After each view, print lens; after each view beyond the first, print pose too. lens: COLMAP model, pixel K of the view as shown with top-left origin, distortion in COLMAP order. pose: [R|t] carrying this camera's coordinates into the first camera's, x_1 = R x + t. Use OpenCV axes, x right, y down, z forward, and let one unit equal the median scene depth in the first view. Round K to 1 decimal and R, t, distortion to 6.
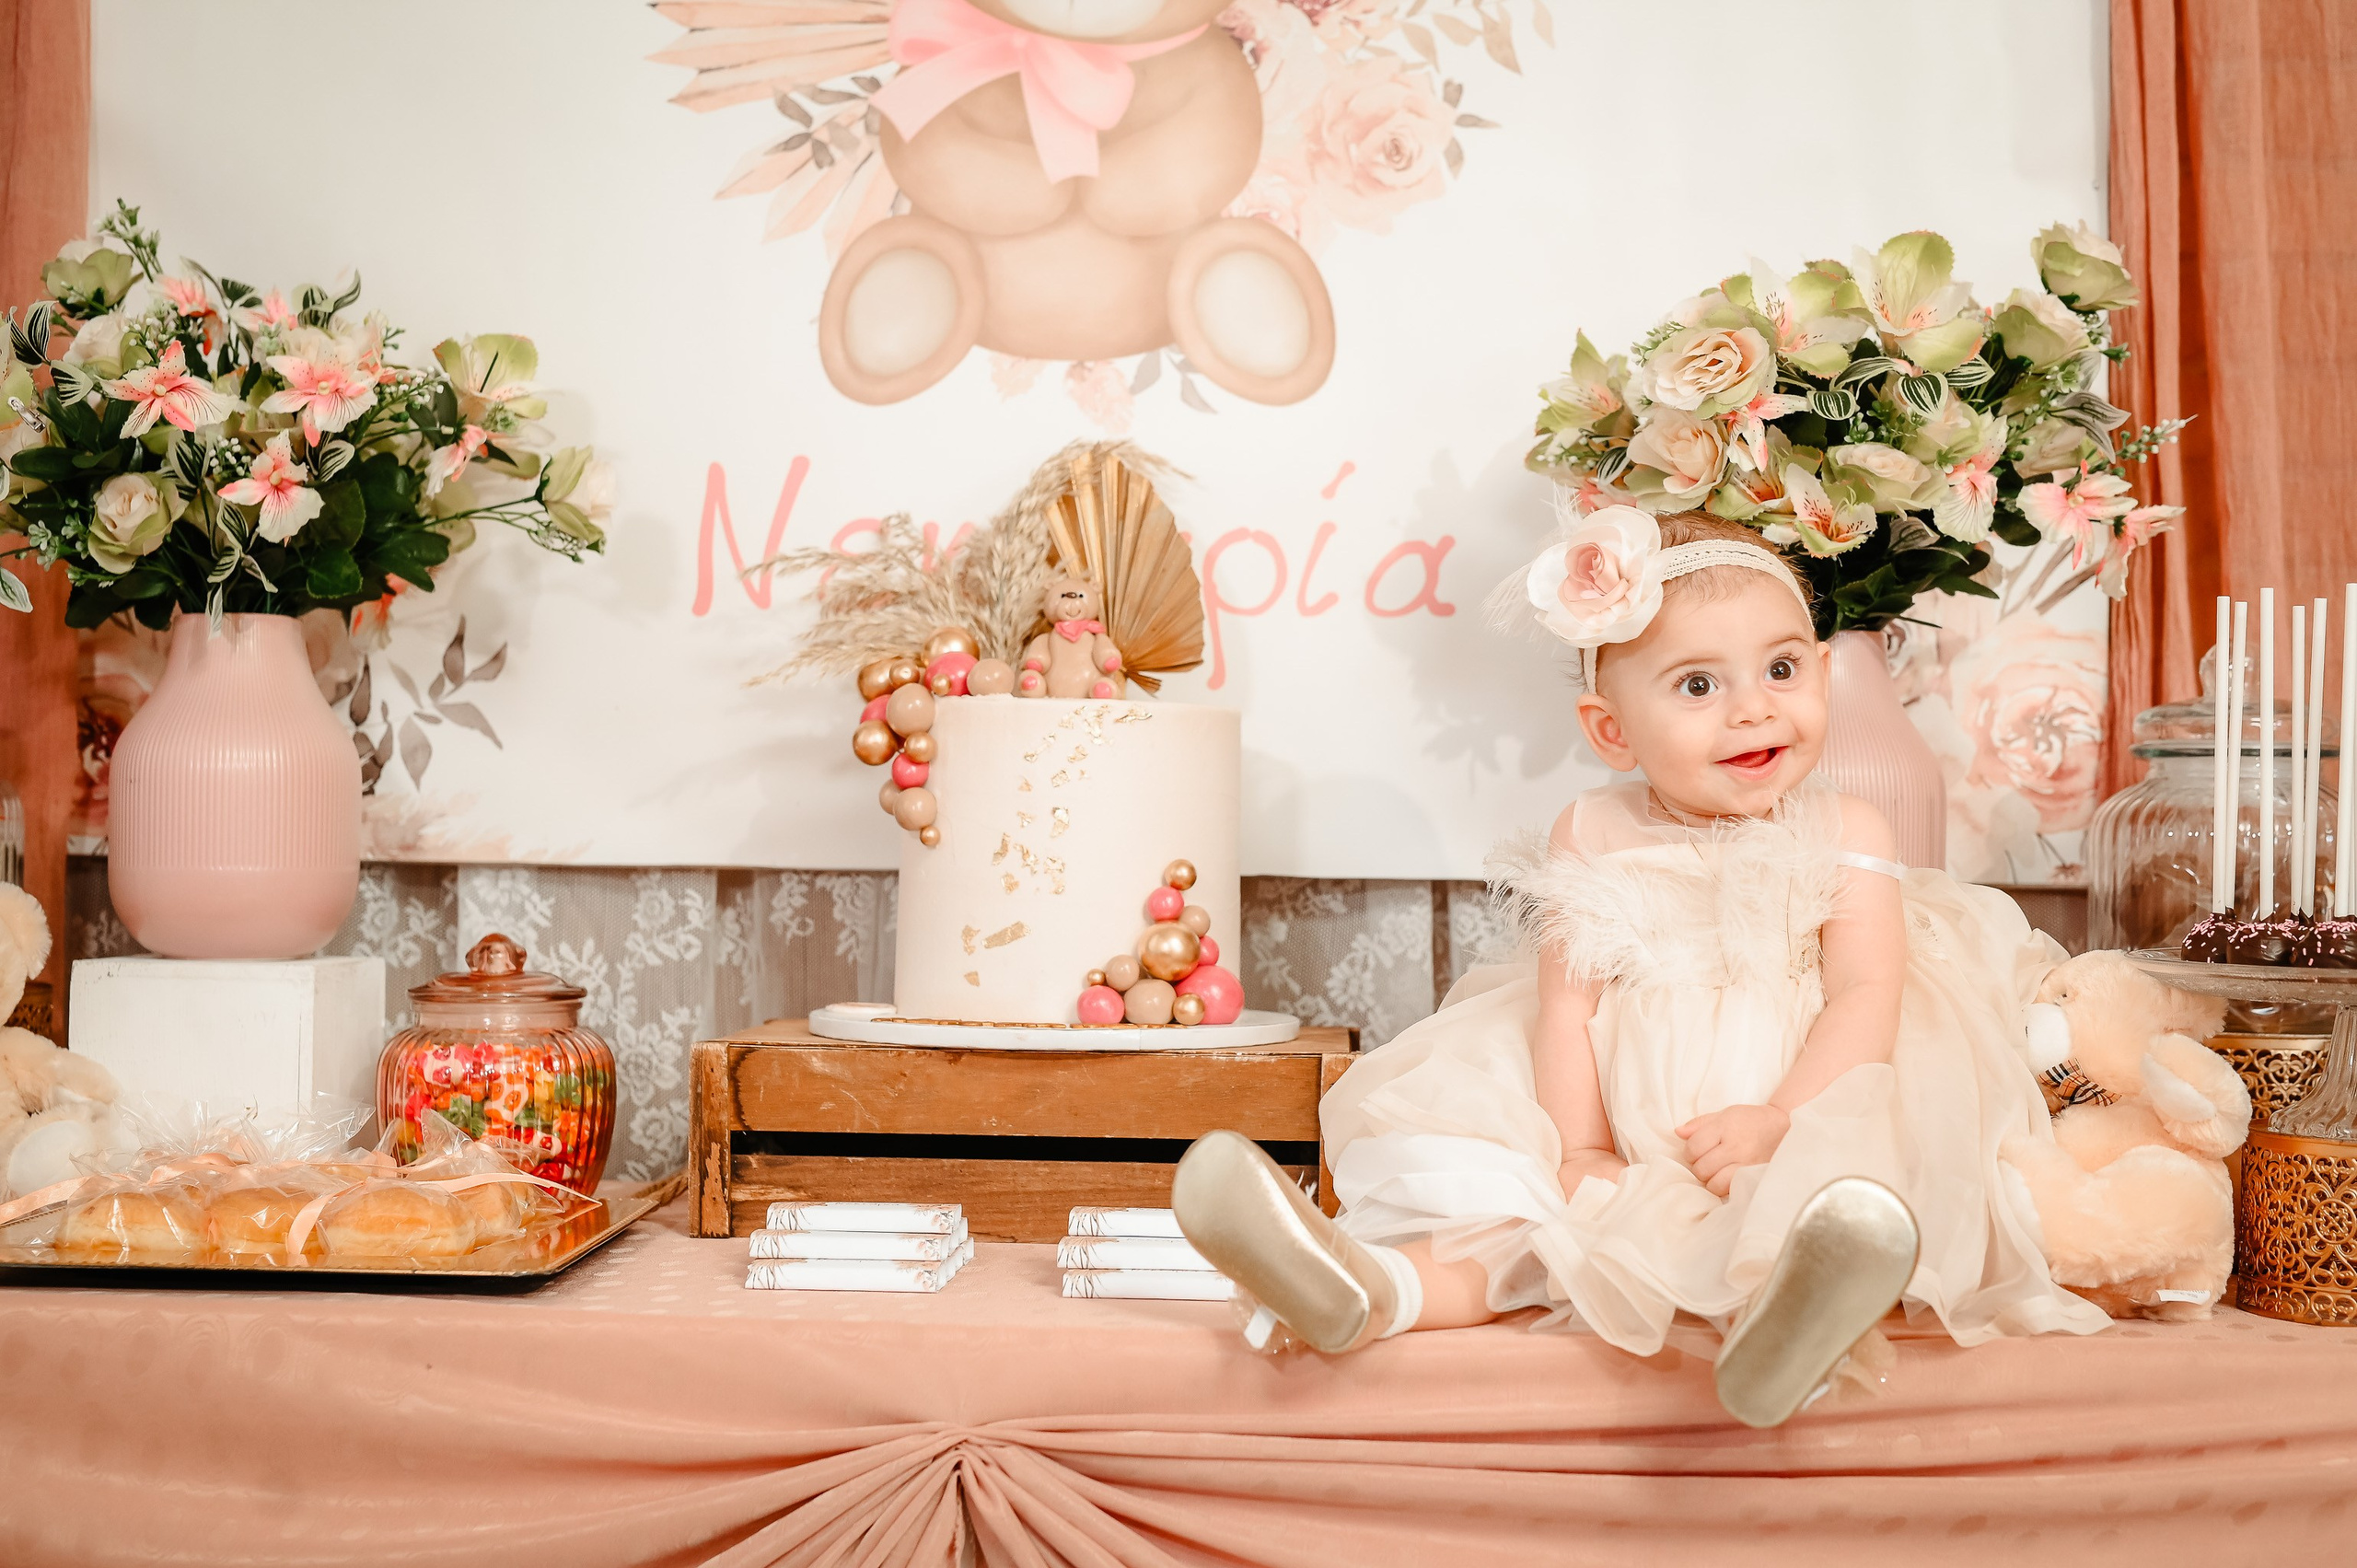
lens RADIAL K [[3265.9, 0, 1162.8], [0, 3265.9, 768.8], [0, 0, 1]] dist [-0.004429, 0.000000]
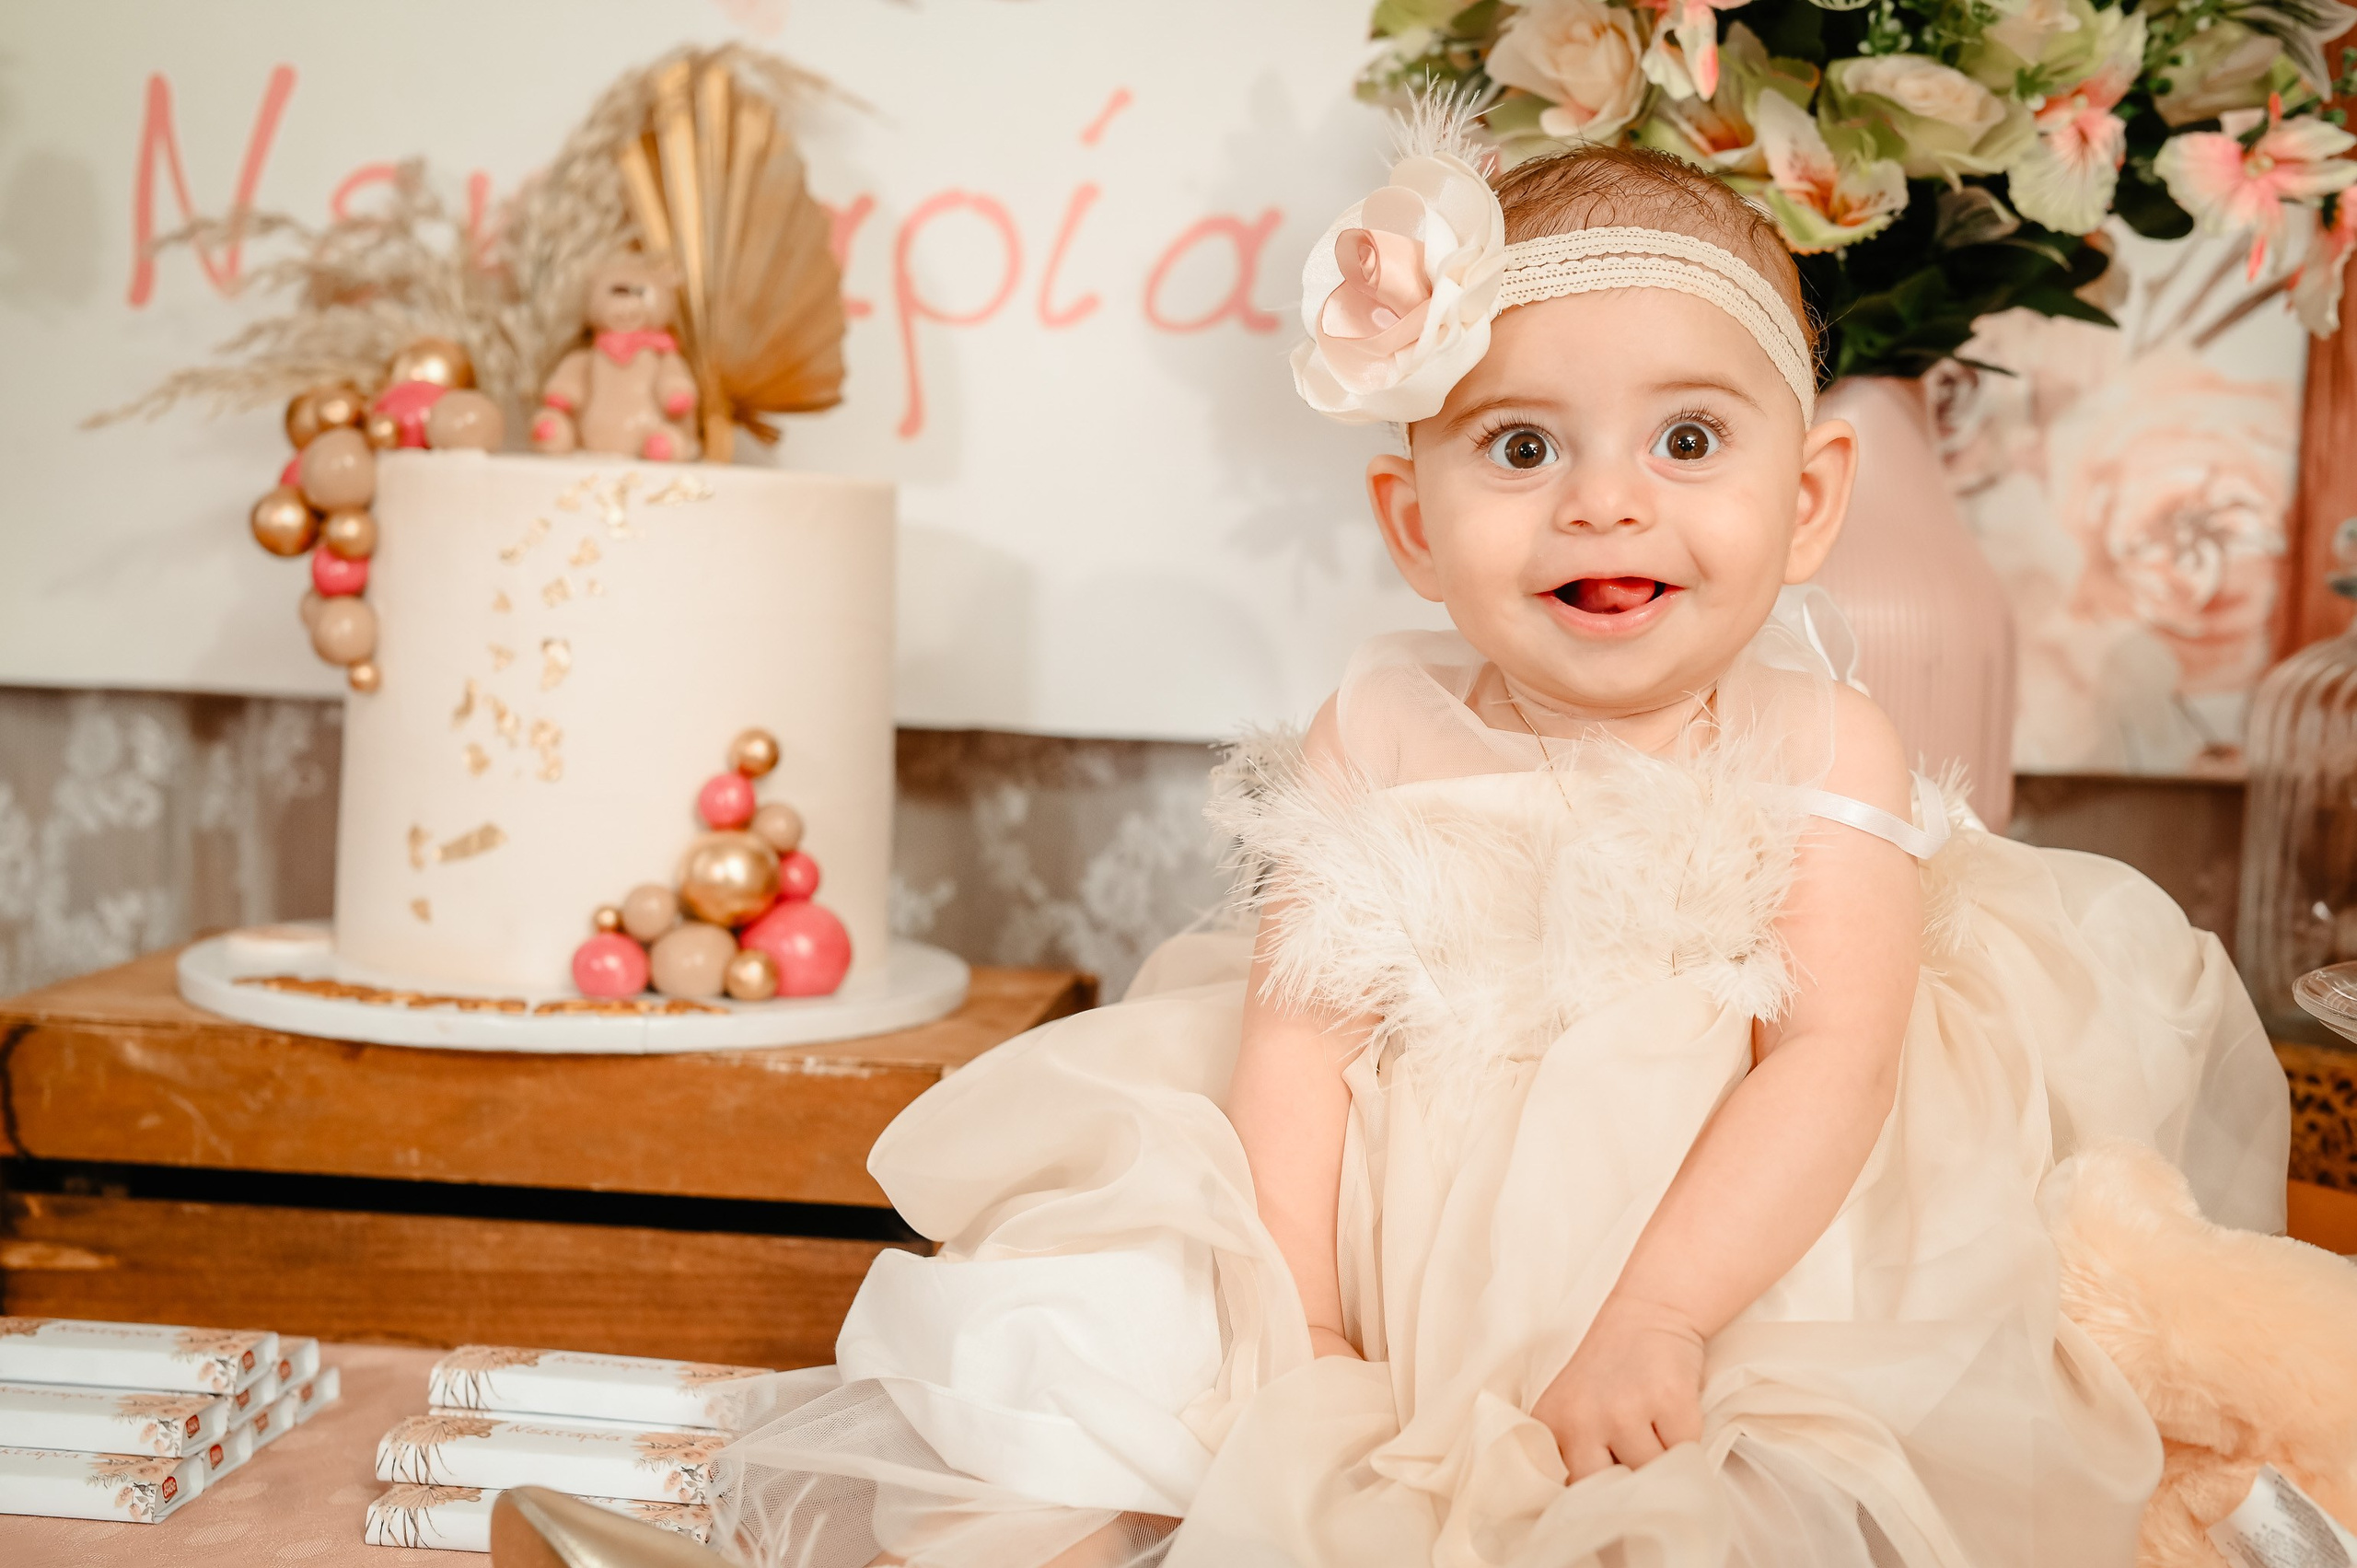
lens RADIAL K [[3265.9, 0, 1201.8], [0, 3265.9, 788.0], [0, 0, 1]] dist [-0.004429, 0.000000]
pose [[0.998856, 0.026973, -0.039475, 0.112760], [-0.022831, 0.994535, 0.101873, -0.025328], [0.042007, -0.100856, 0.994014, 0.385895]]
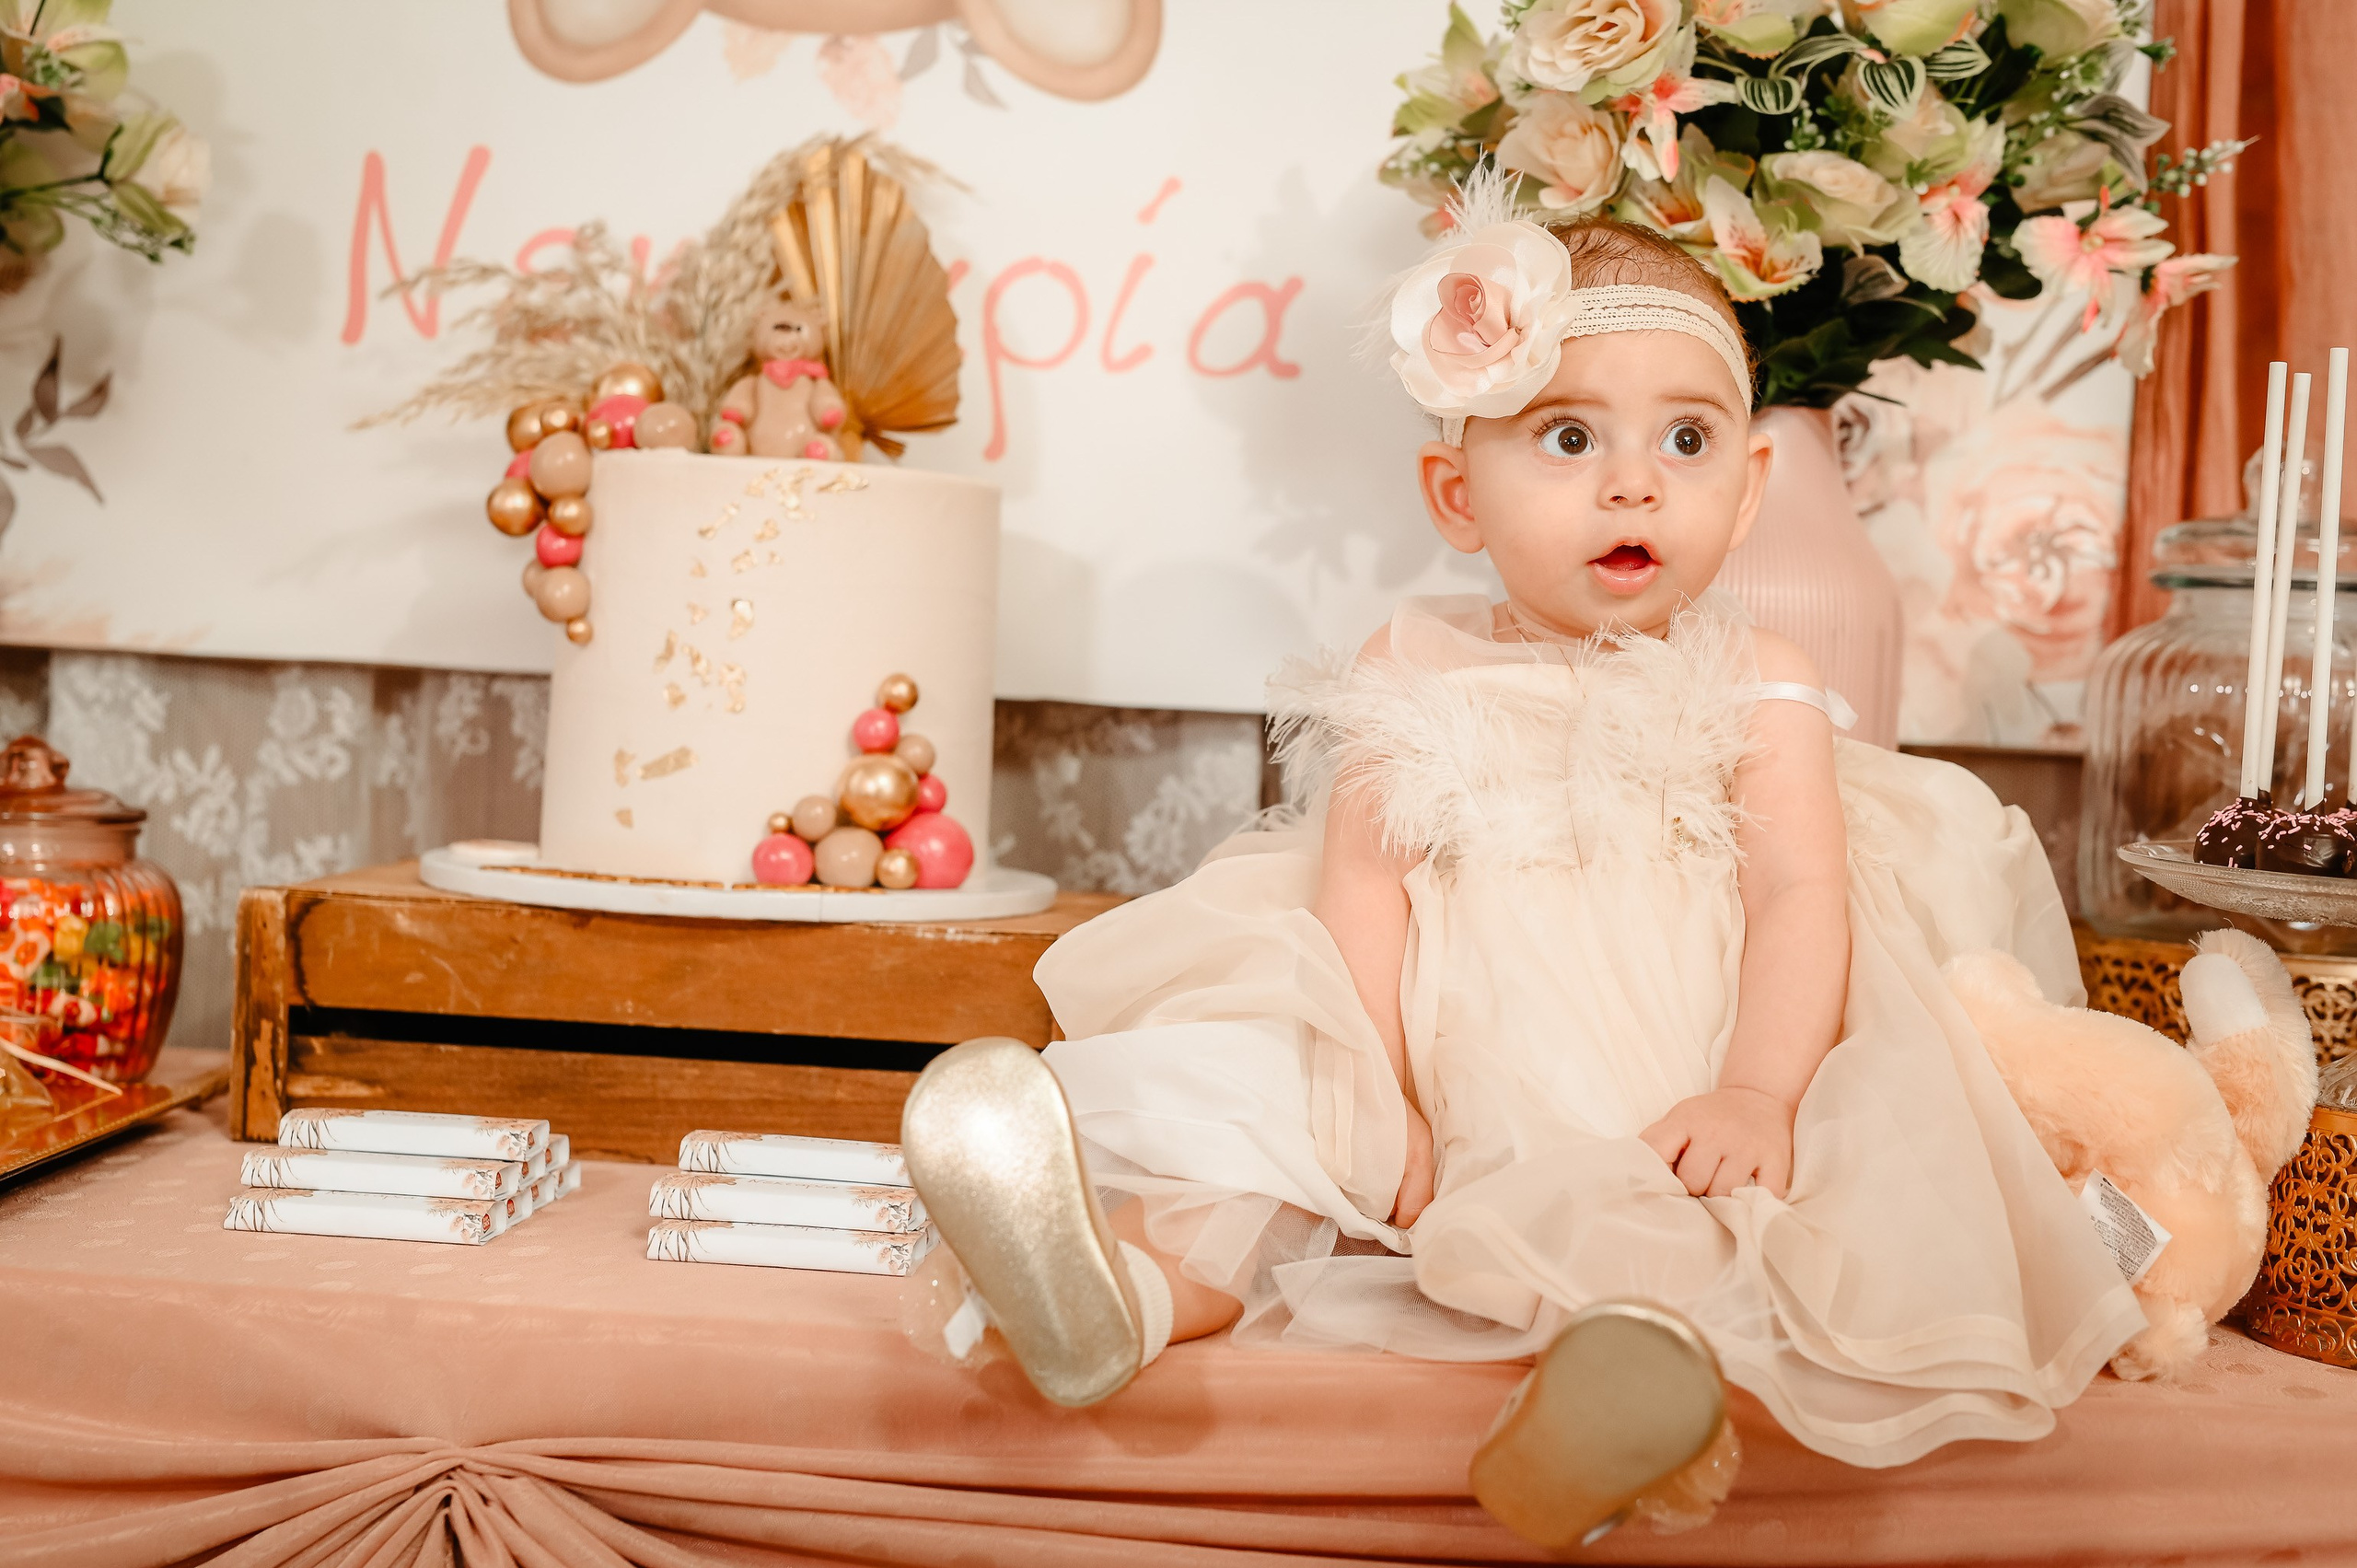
lens RADIAL K [[3265.9, 0, 1160.1], [0, 3265.9, 783.4], [0, 0, 1]] dist [-0.004429, 0.000000]
pose [[0.999225, 0.037579, -0.011711, 0.075872], [-0.036830, 0.997594, 0.058740, 0.006069], [0.013890, -0.058263, 0.998205, 0.230108]]
